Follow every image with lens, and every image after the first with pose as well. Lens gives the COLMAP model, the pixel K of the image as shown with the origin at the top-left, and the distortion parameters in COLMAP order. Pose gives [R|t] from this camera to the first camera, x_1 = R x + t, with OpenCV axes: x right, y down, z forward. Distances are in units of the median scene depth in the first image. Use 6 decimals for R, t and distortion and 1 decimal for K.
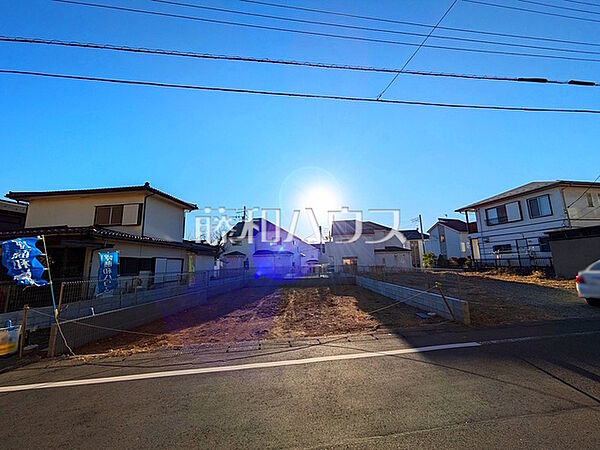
lens RADIAL K [[237.4, 0, 300.7], [0, 237.4, 224.4], [0, 0, 1]] dist [0.000825, 0.000282]
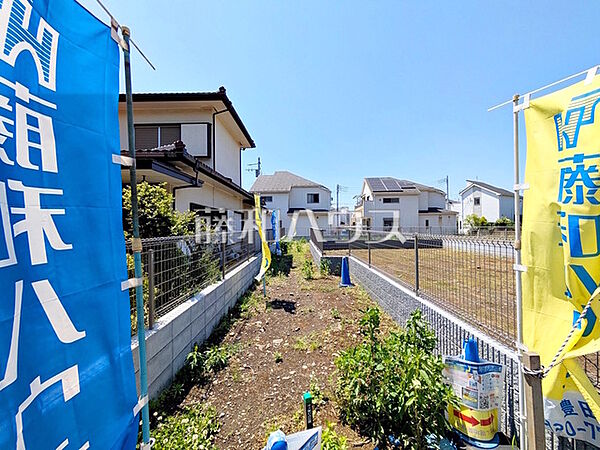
lens RADIAL K [[237.4, 0, 300.7], [0, 237.4, 226.4], [0, 0, 1]] dist [0.000825, 0.000282]
pose [[0.994640, 0.018347, 0.101758, -0.391424], [-0.034698, 0.986290, 0.161334, 0.060131], [-0.097403, -0.164000, 0.981640, 0.241938]]
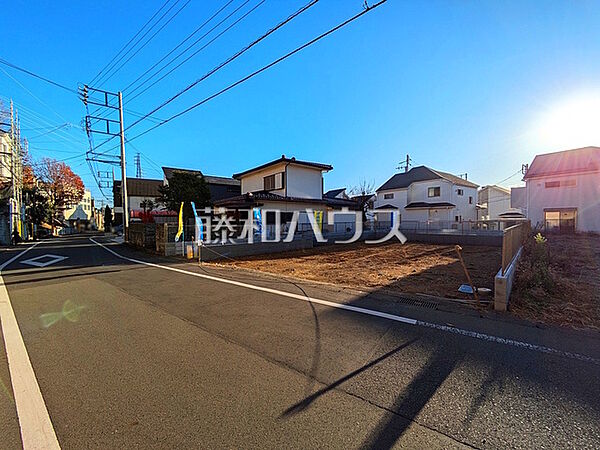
lens RADIAL K [[237.4, 0, 299.7], [0, 237.4, 223.9], [0, 0, 1]] dist [0.000825, 0.000282]
pose [[0.710055, 0.030622, -0.703480, 0.277166], [0.107278, 0.982687, 0.151056, 0.006161], [0.695927, -0.182726, 0.694476, 0.067073]]
